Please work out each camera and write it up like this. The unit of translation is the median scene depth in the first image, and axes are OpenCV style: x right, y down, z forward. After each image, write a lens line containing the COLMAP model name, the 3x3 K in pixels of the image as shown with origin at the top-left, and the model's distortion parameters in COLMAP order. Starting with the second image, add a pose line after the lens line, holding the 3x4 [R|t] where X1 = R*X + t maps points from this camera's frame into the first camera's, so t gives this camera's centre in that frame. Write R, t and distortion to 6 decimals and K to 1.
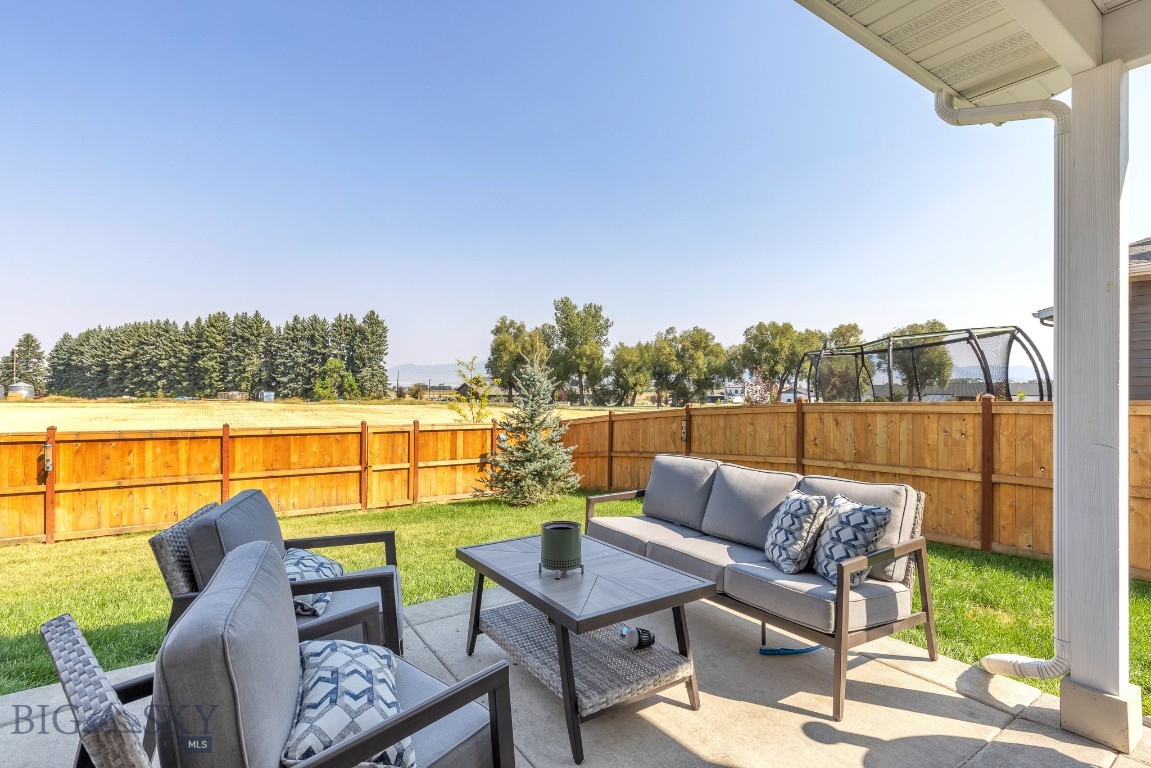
lens RADIAL K [[549.8, 0, 575.5], [0, 549.8, 384.0], [0, 0, 1]] dist [0.001568, -0.000063]
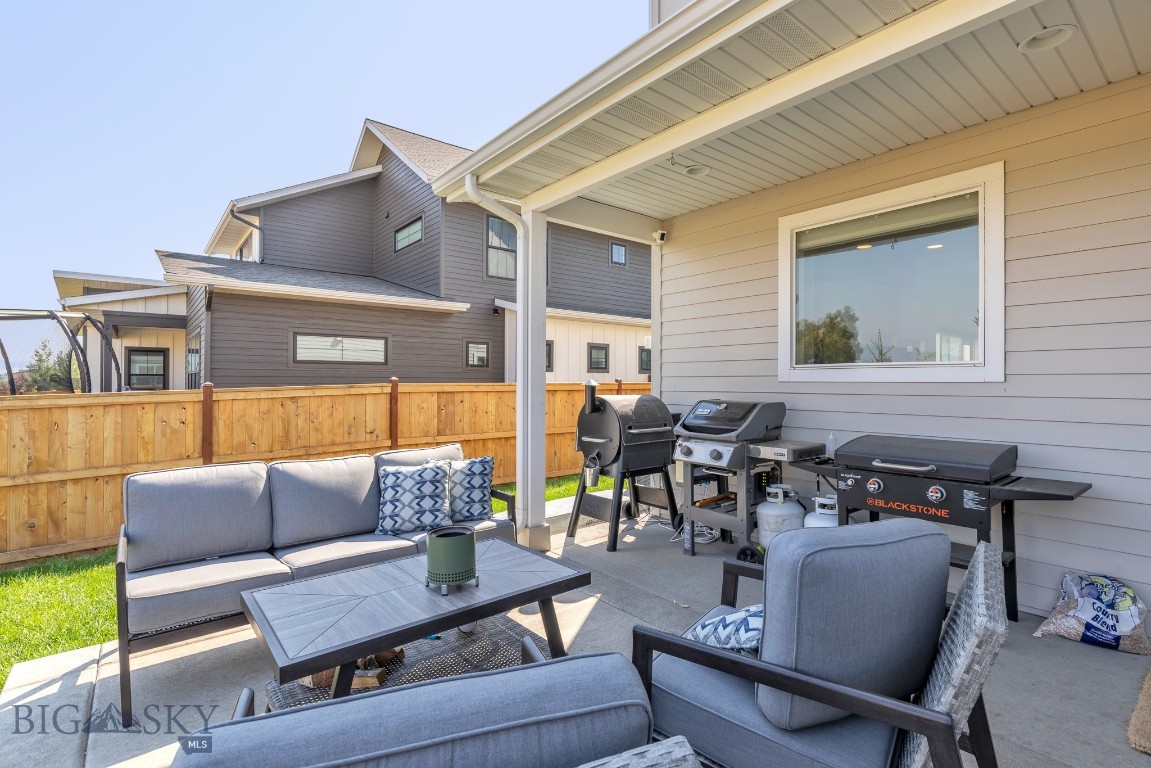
lens RADIAL K [[549.8, 0, 575.5], [0, 549.8, 384.0], [0, 0, 1]] dist [0.001568, -0.000063]
pose [[-0.086036, -0.007889, 0.996261, -0.370521], [-0.005577, 0.999957, 0.007437, 0.009060], [-0.996276, -0.004917, -0.086077, 0.369787]]
